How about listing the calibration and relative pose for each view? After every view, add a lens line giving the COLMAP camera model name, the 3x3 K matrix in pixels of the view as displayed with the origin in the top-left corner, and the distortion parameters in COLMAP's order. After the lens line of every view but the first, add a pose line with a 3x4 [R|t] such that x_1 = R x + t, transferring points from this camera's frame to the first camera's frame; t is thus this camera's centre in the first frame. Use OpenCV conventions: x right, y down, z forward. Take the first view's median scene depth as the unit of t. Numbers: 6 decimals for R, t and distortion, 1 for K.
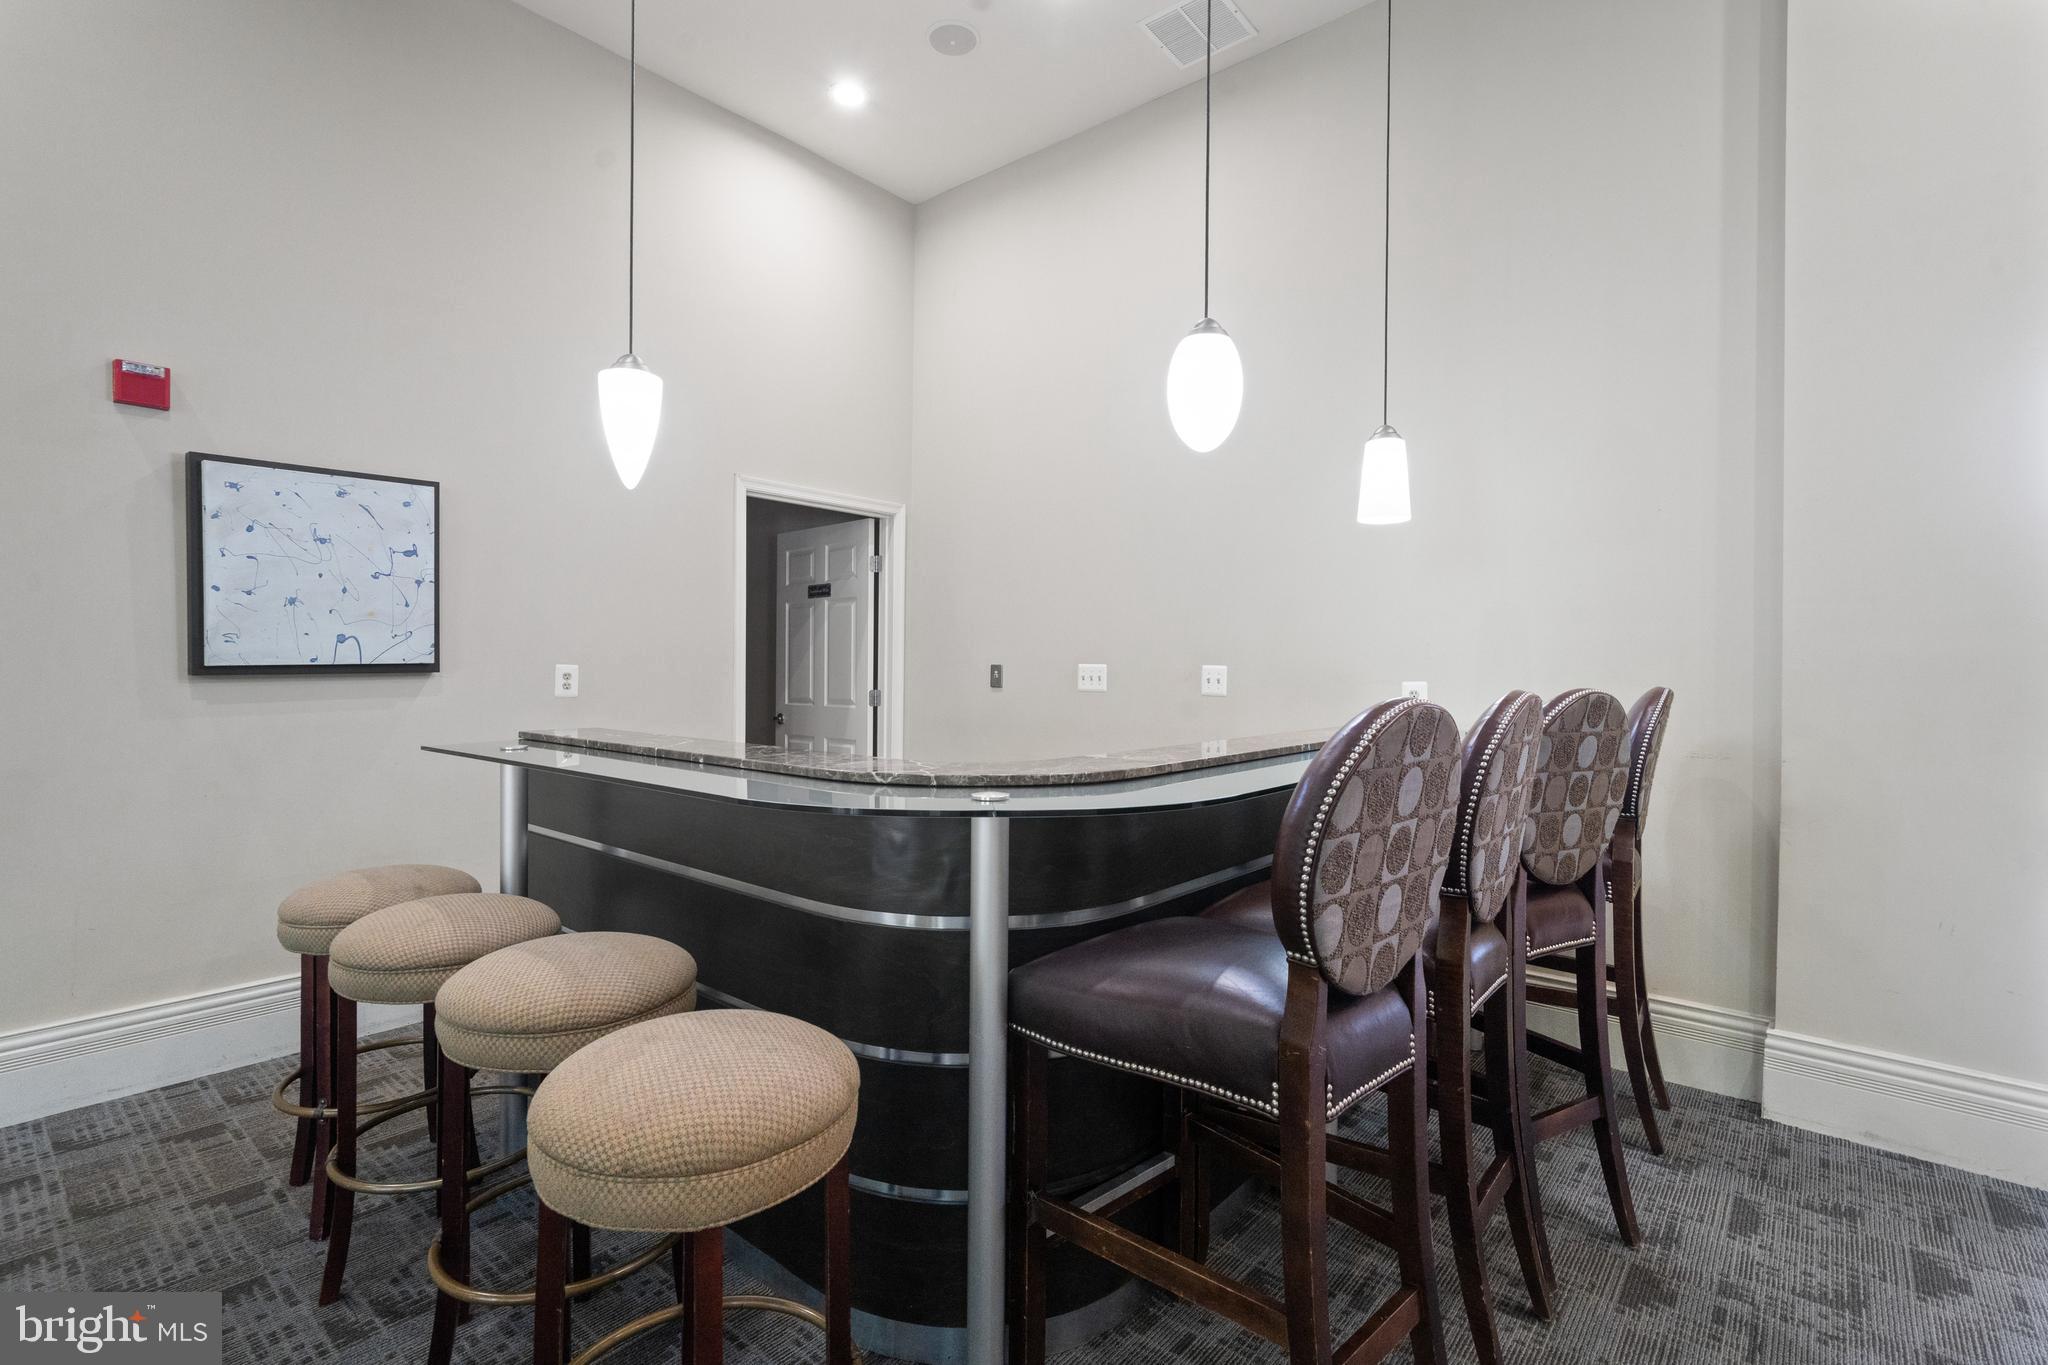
lens RADIAL K [[943.4, 0, 1024.0], [0, 943.4, 682.5], [0, 0, 1]] dist [0.002173, 0.000293]
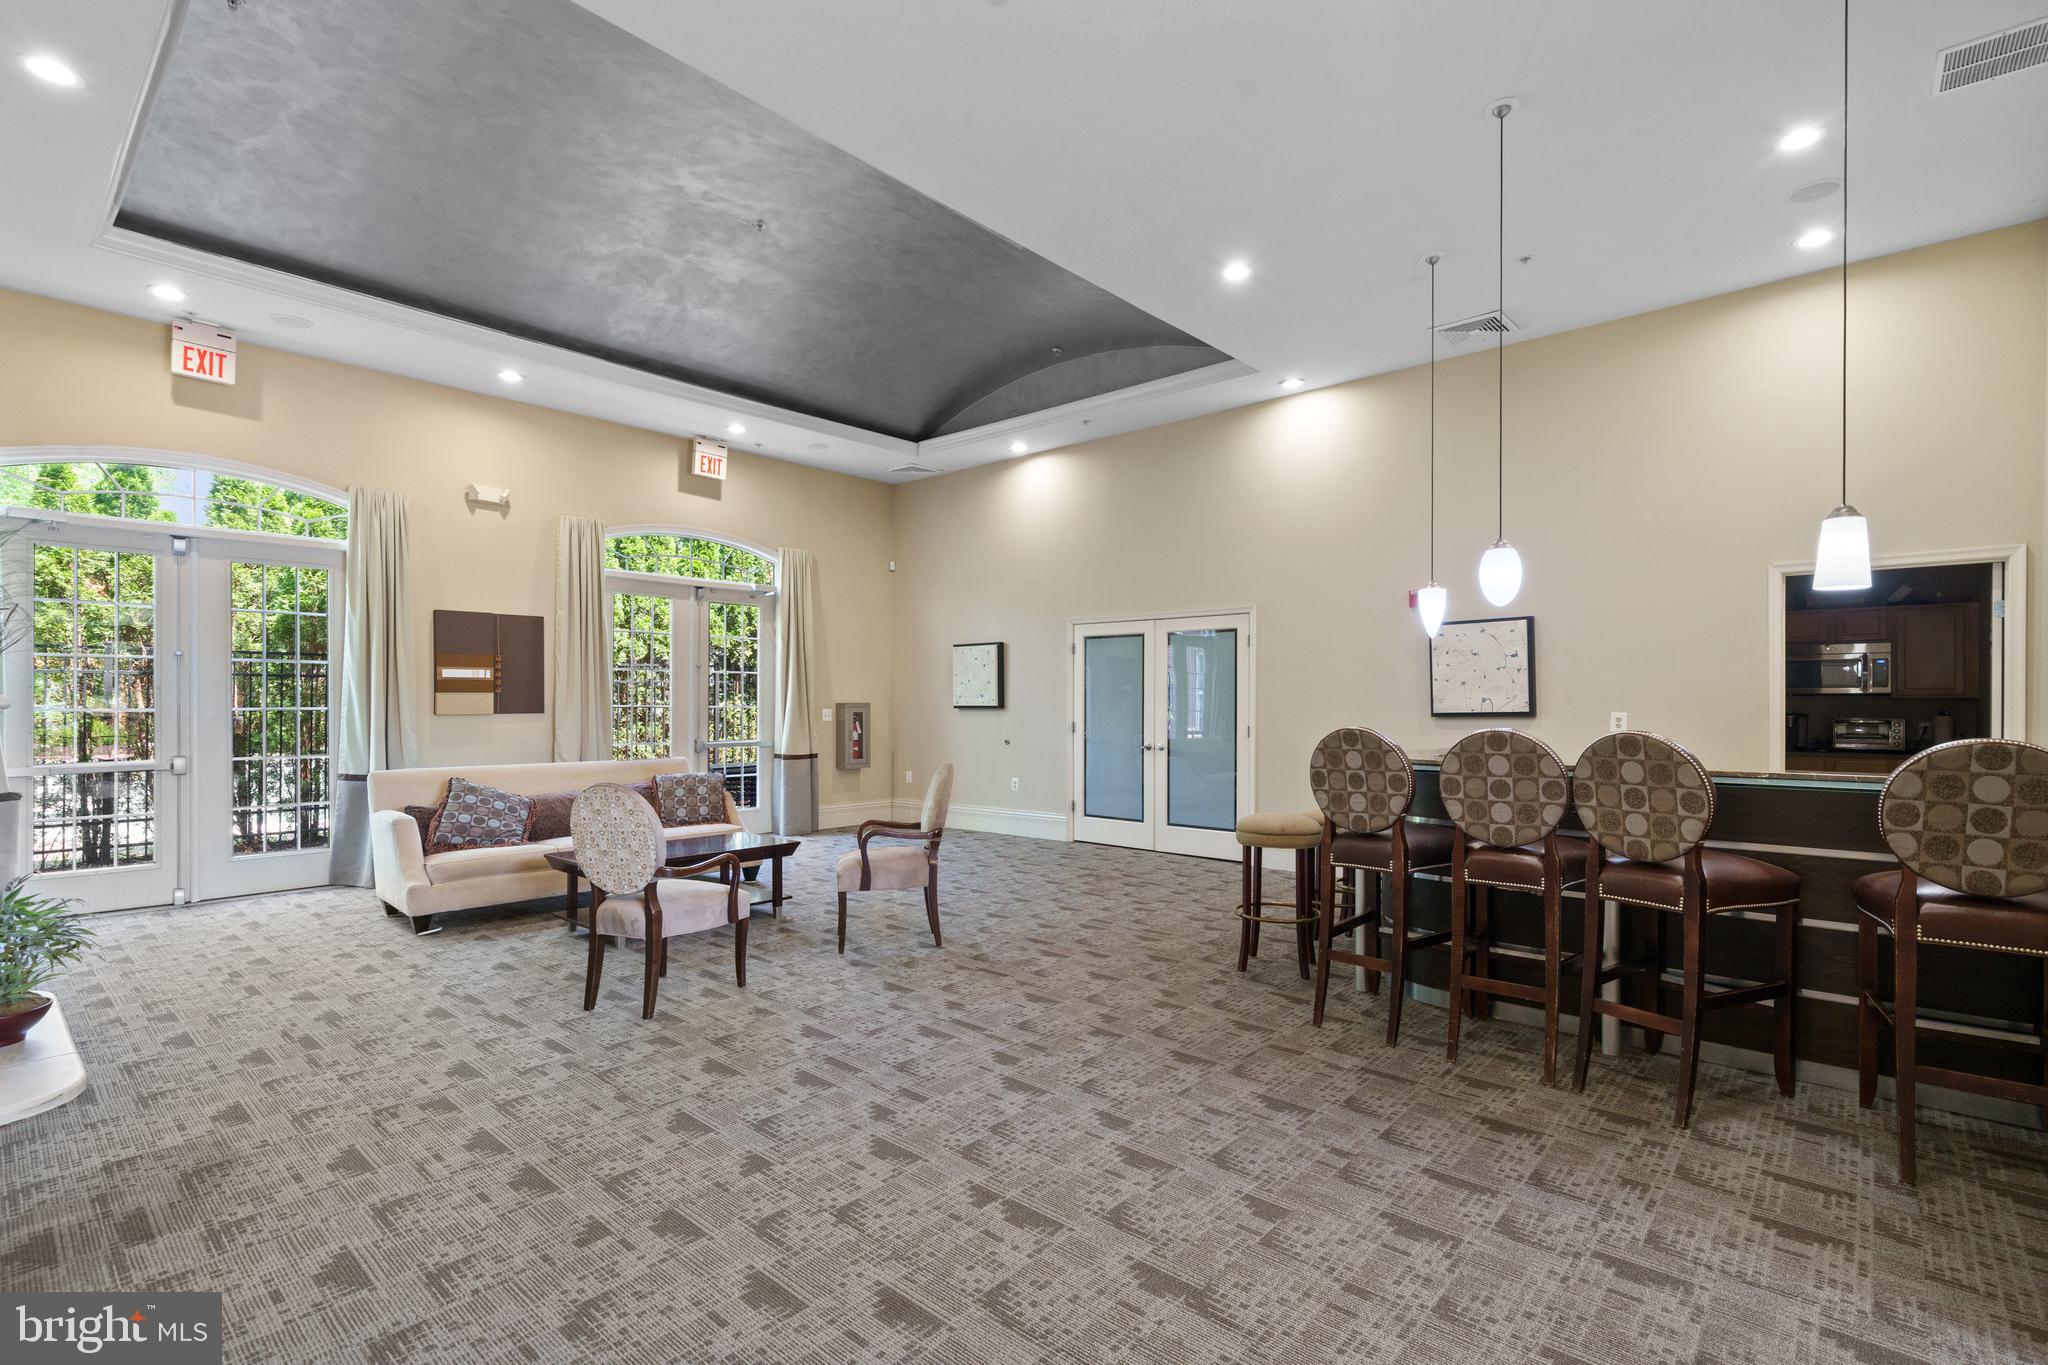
lens RADIAL K [[943.4, 0, 1024.0], [0, 943.4, 682.5], [0, 0, 1]] dist [0.002173, 0.000293]
pose [[-0.015535, -0.031583, -0.999380, 1.404405], [-0.016061, 0.999380, -0.031333, -0.003876], [0.999750, 0.015564, -0.016033, 0.024927]]
